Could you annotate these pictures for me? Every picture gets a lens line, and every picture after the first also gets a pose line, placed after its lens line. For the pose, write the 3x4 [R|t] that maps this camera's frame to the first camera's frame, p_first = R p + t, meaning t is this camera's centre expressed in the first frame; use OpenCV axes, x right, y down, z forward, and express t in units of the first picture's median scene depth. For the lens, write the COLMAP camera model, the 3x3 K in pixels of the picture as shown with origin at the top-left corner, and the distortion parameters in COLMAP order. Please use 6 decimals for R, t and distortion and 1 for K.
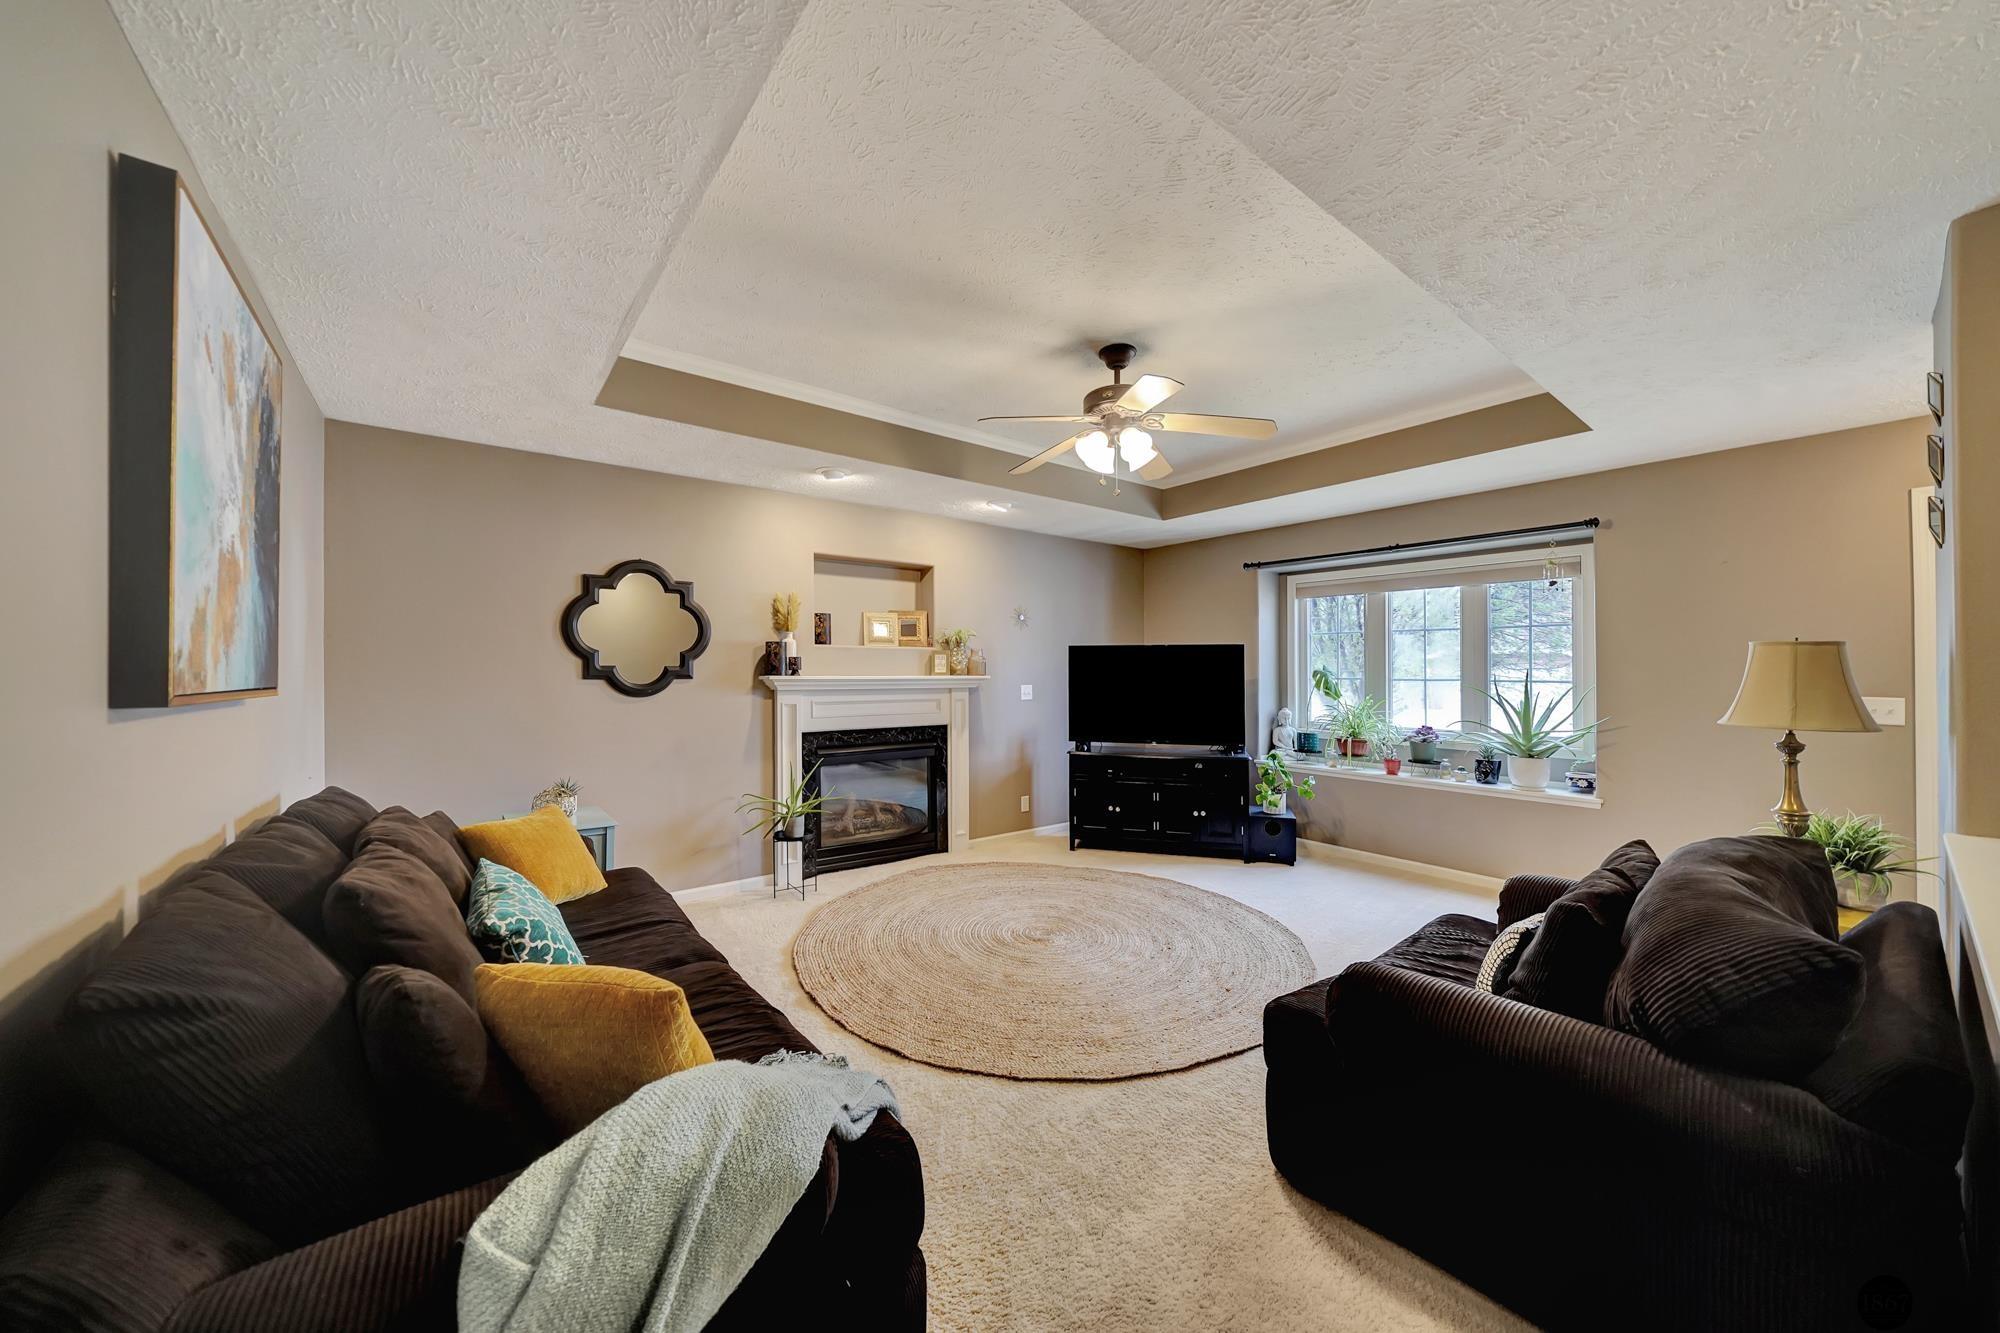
lens RADIAL K [[695.6, 0, 985.1], [0, 695.6, 672.8], [0, 0, 1]] dist [-0.003260, -0.000480]
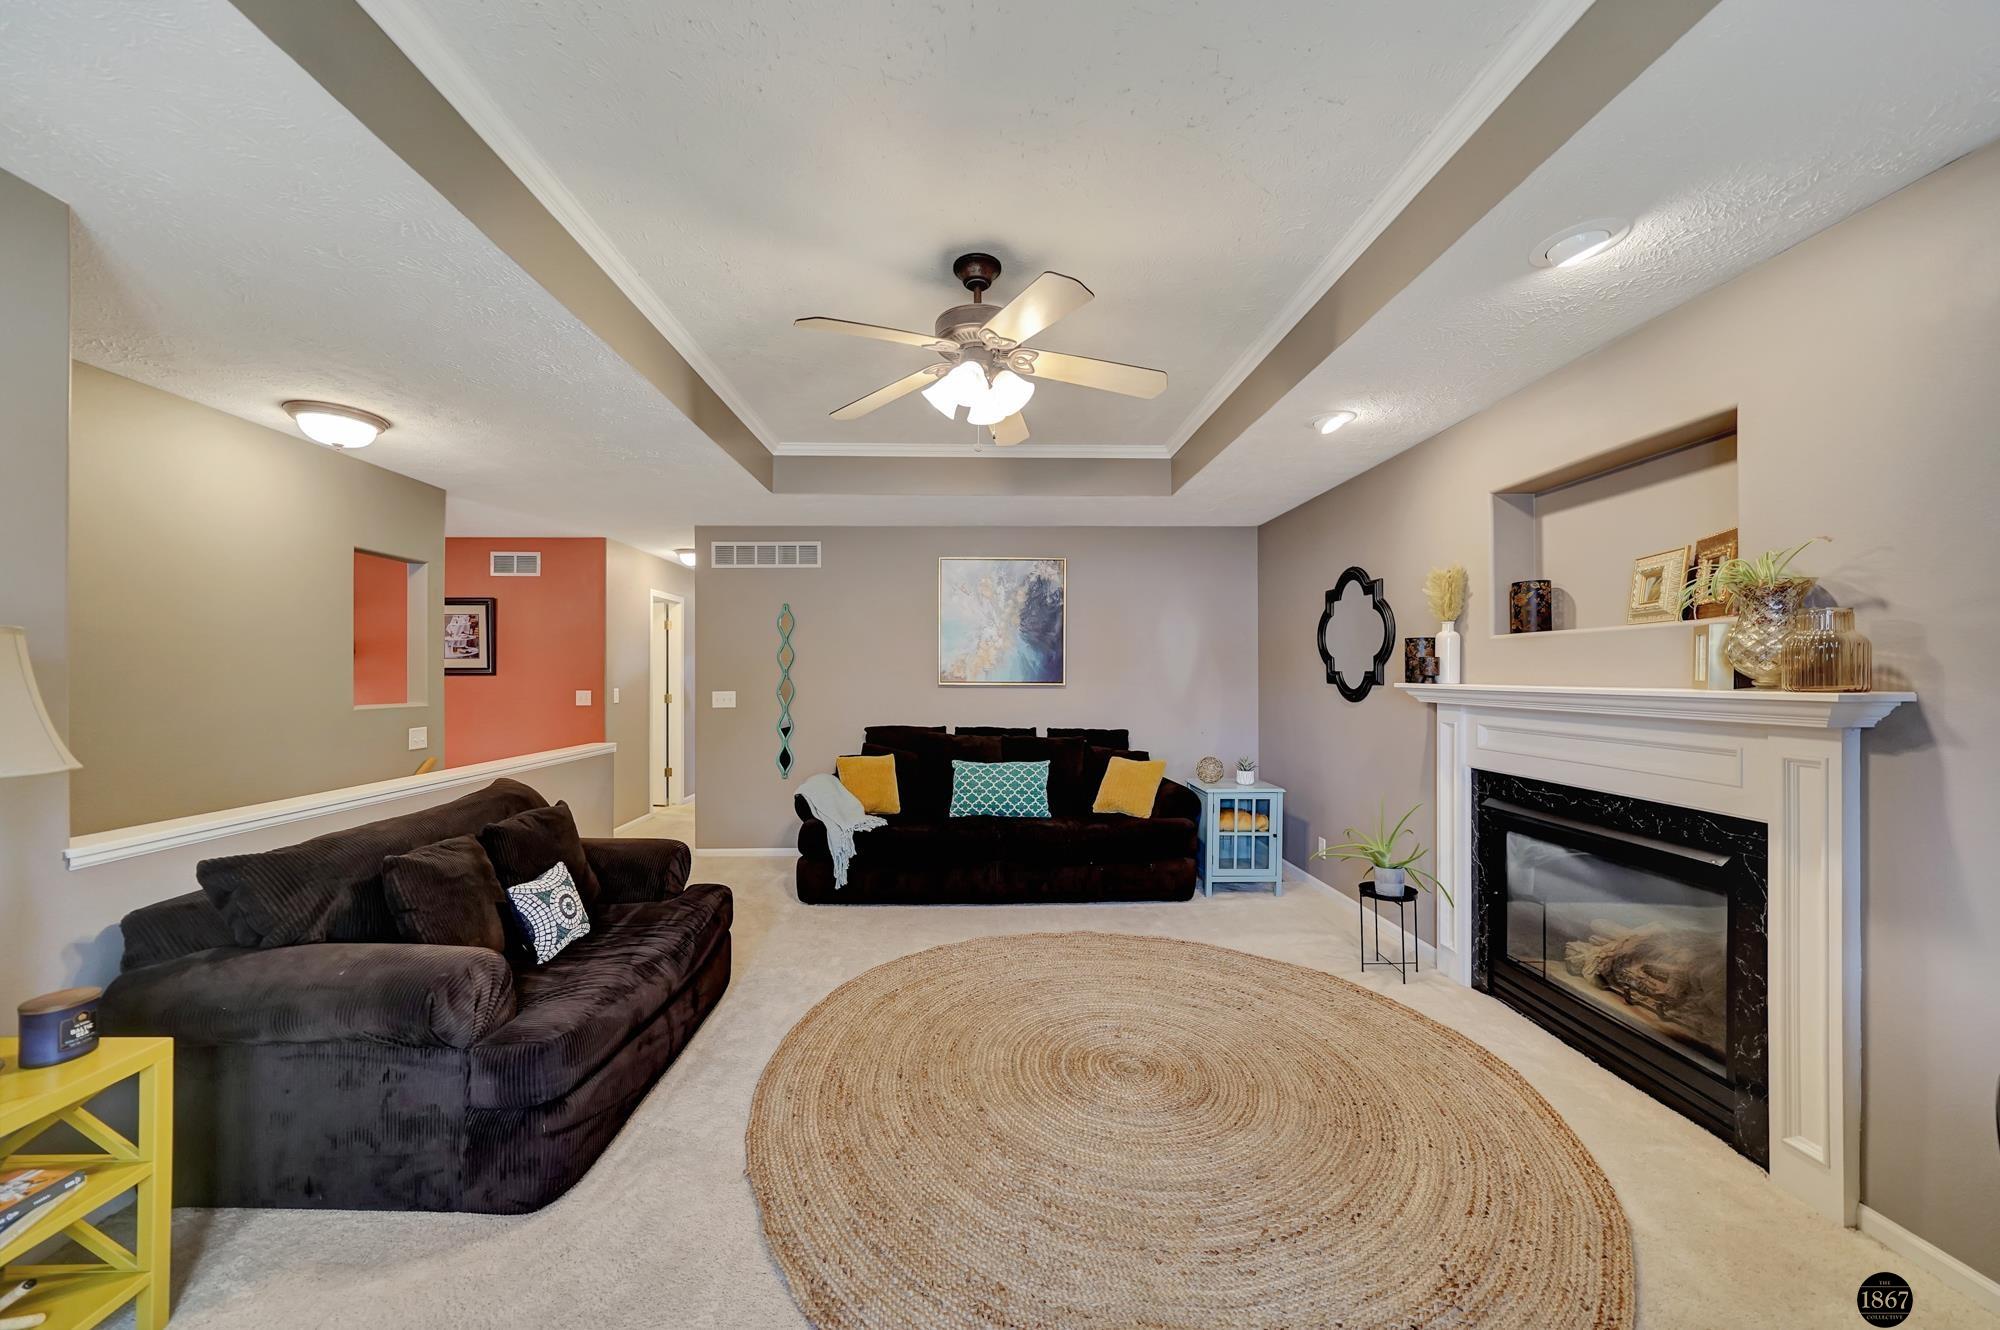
lens RADIAL K [[695.6, 0, 994.6], [0, 695.6, 670.2], [0, 0, 1]] dist [-0.003260, -0.000480]
pose [[-0.593312, -0.005059, -0.804957, 0.669124], [-0.001527, 0.999986, -0.005159, -0.004907], [0.804972, -0.001832, -0.593311, 1.239894]]
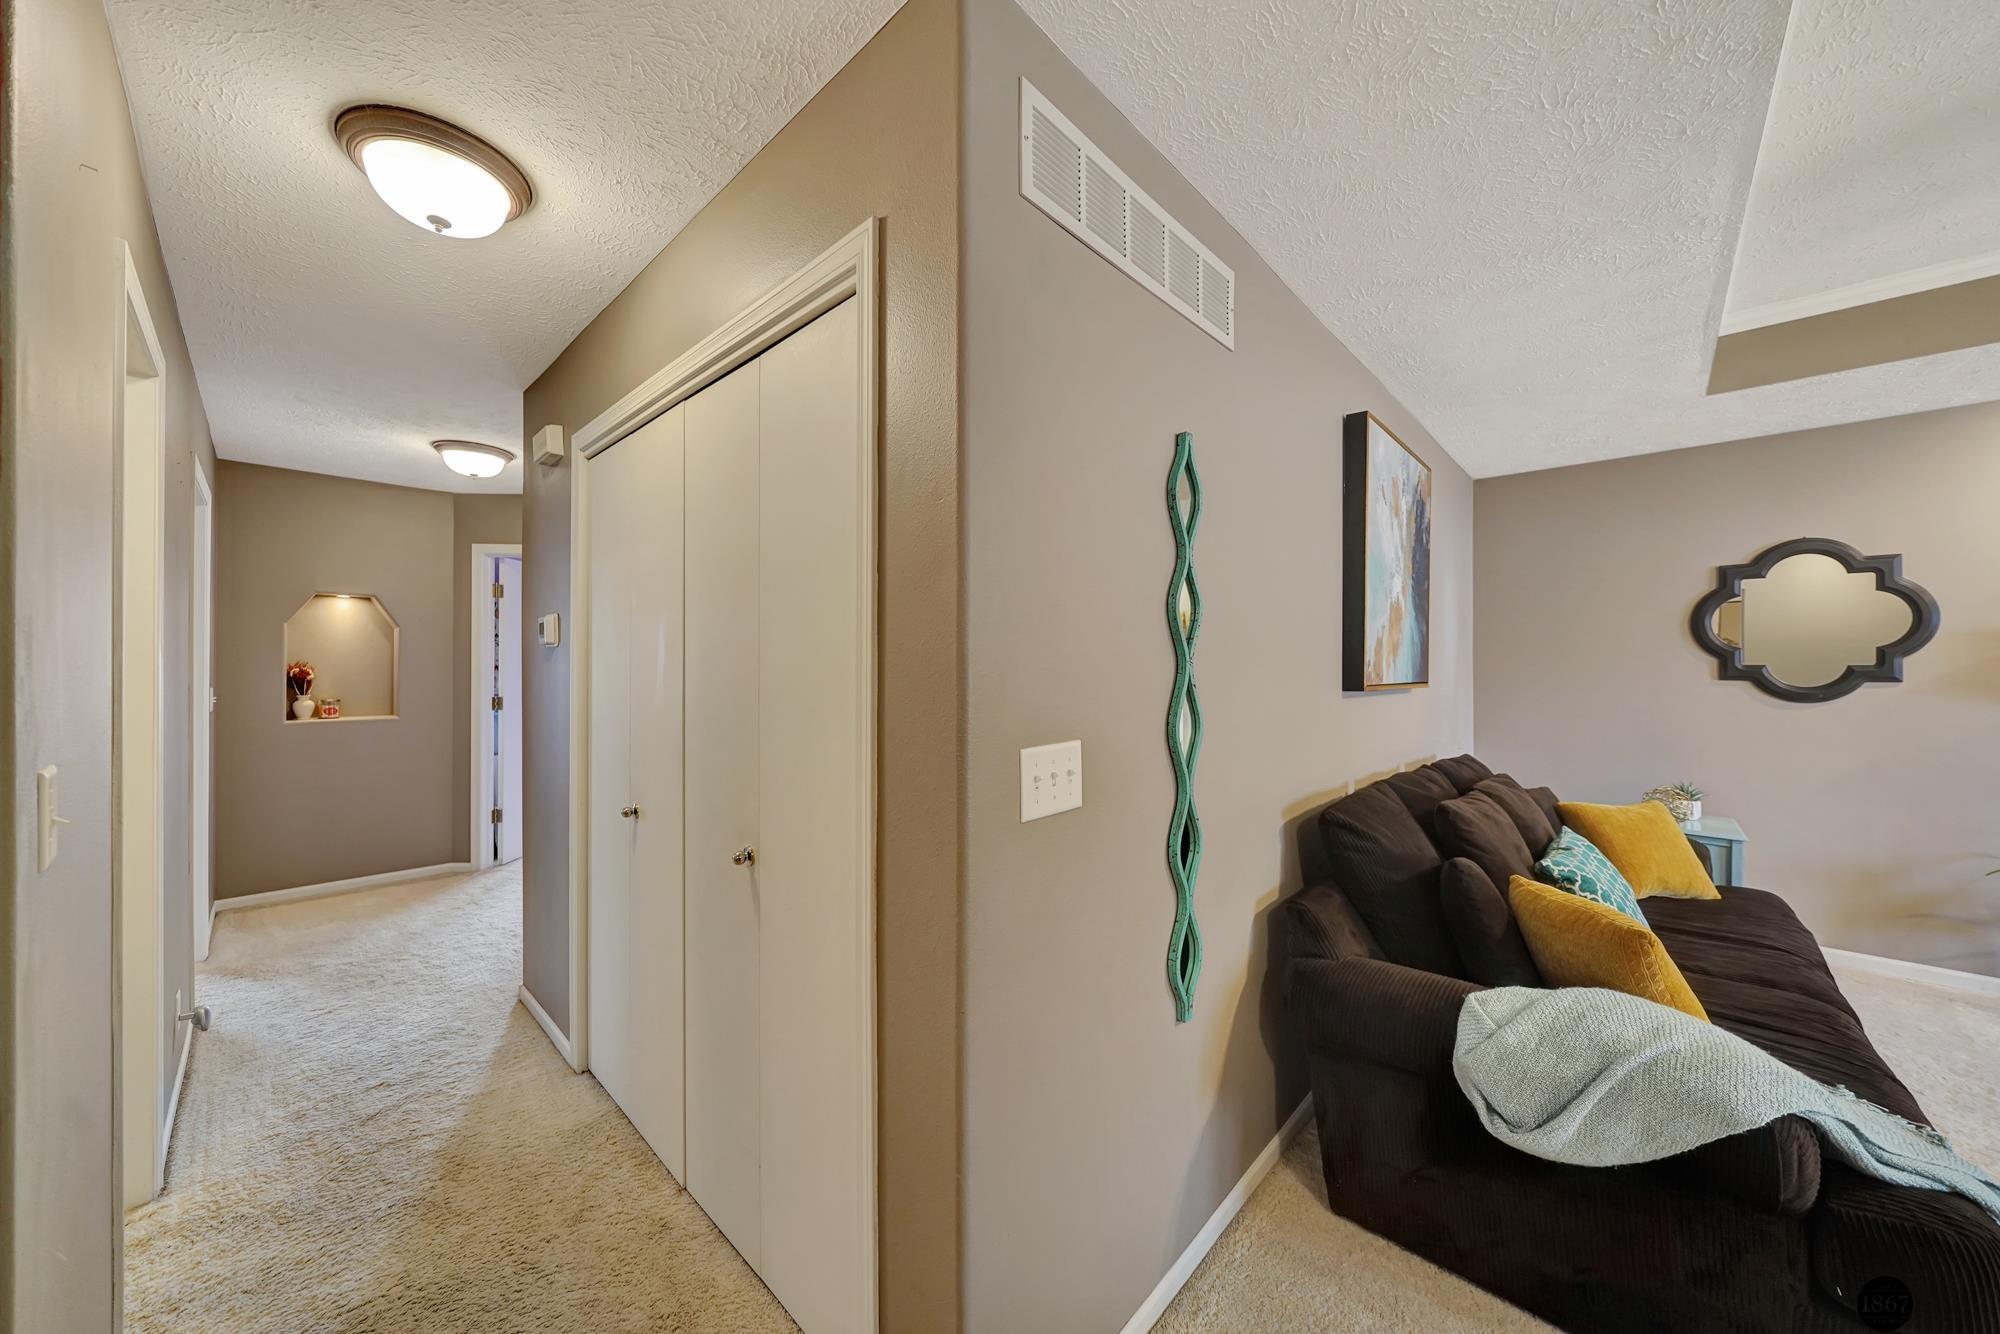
lens RADIAL K [[695.6, 0, 986.2], [0, 695.6, 670.4], [0, 0, 1]] dist [-0.003260, -0.000480]
pose [[0.158532, 0.003031, -0.987349, 0.176701], [-0.001708, 0.999995, 0.002796, -0.003870], [0.987352, 0.001244, 0.158537, -0.108644]]
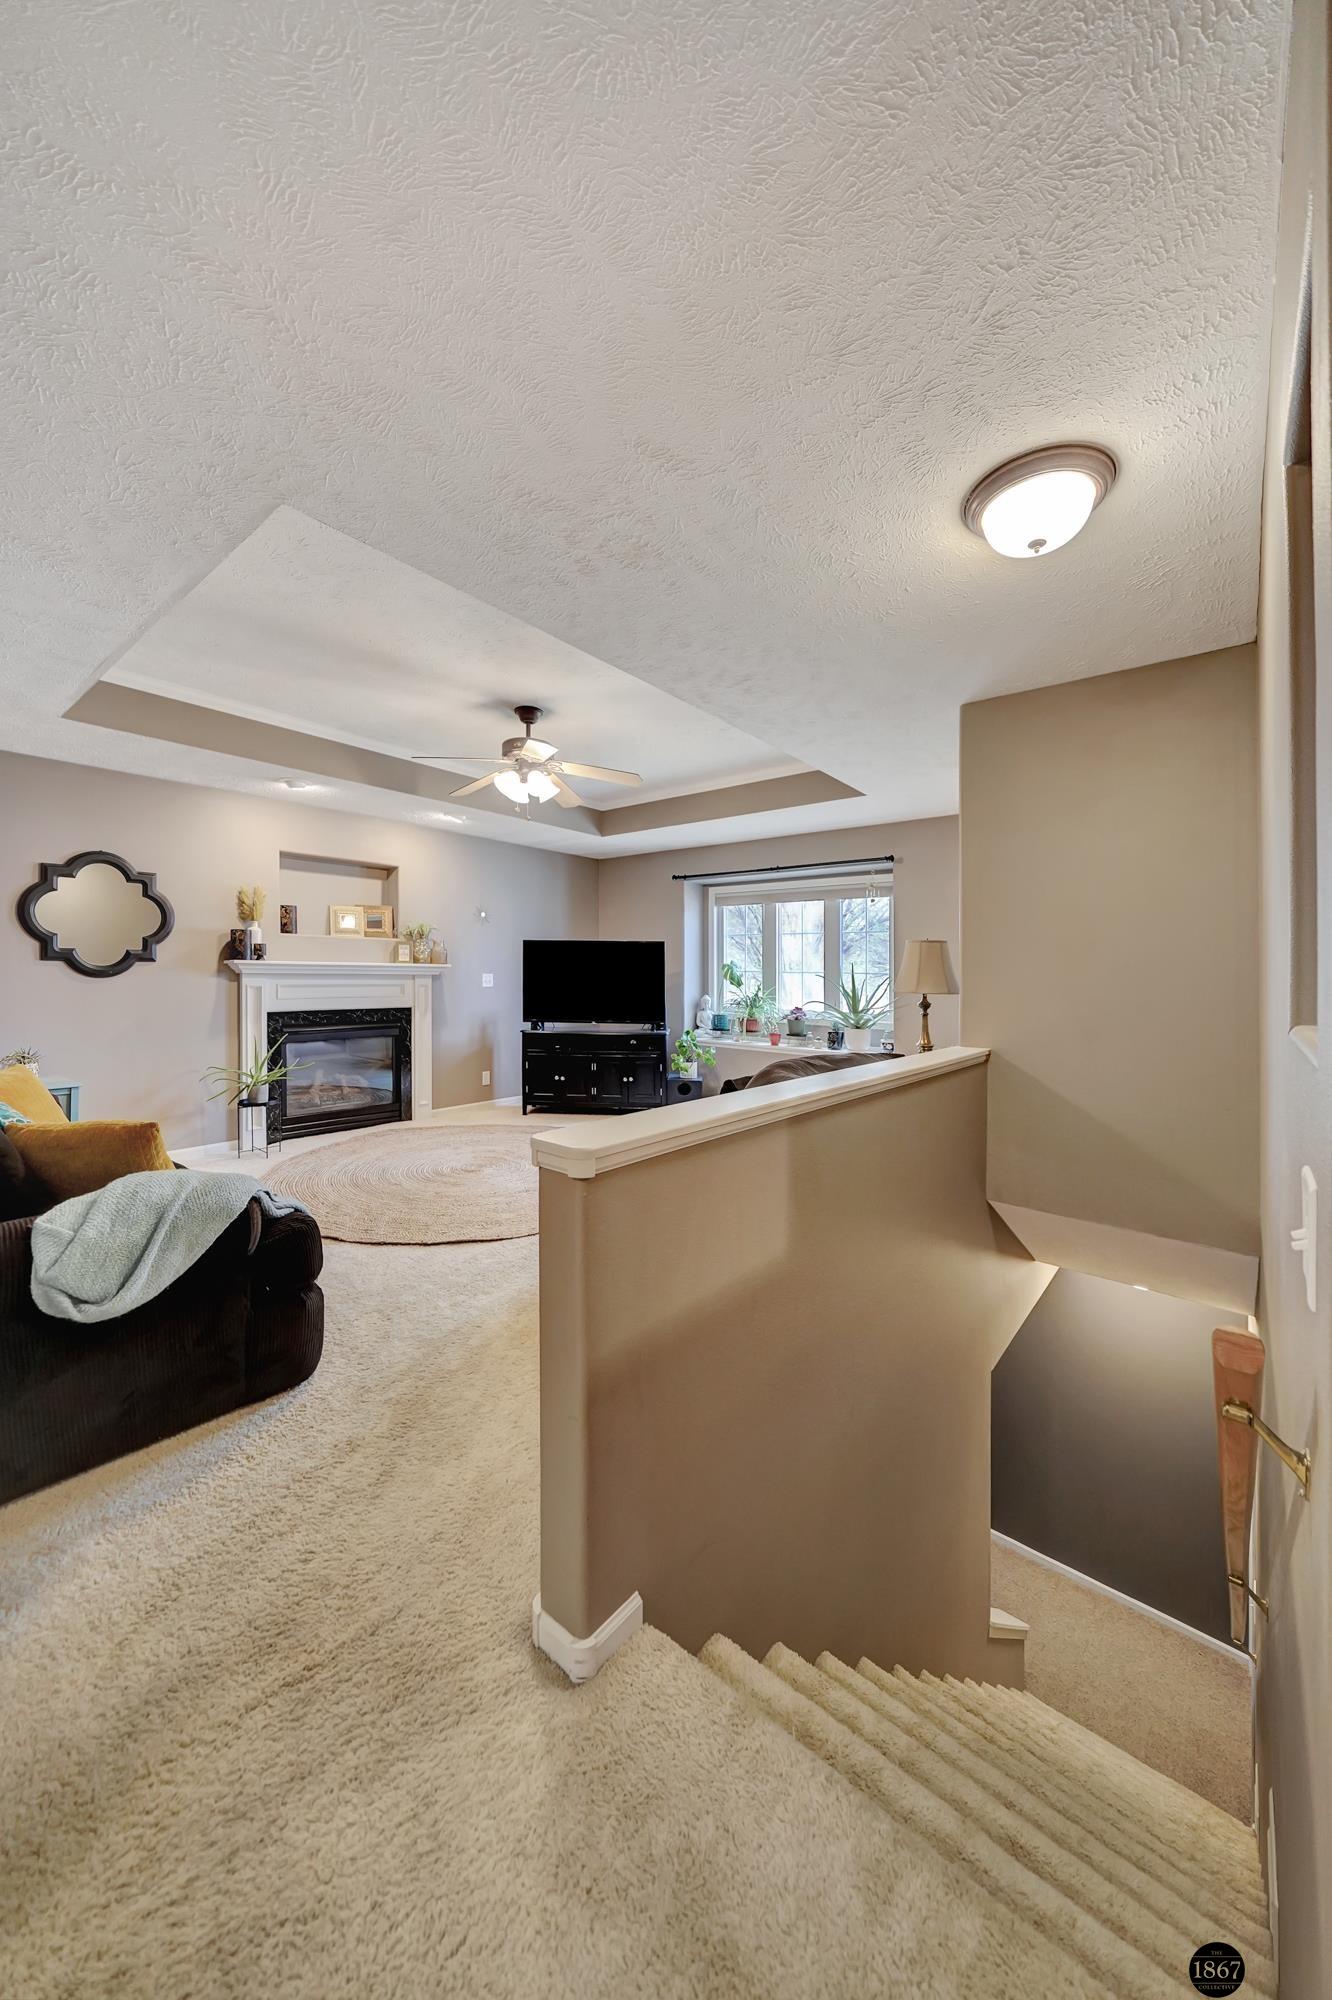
lens RADIAL K [[695.6, 0, 661.6], [0, 695.6, 986.3], [0, 0, 1]] dist [-0.003260, -0.000480]
pose [[0.971911, 0.004237, 0.235309, 0.106367], [-0.008218, 0.999839, 0.015937, 0.025748], [-0.235204, -0.017423, 0.971790, -0.276742]]
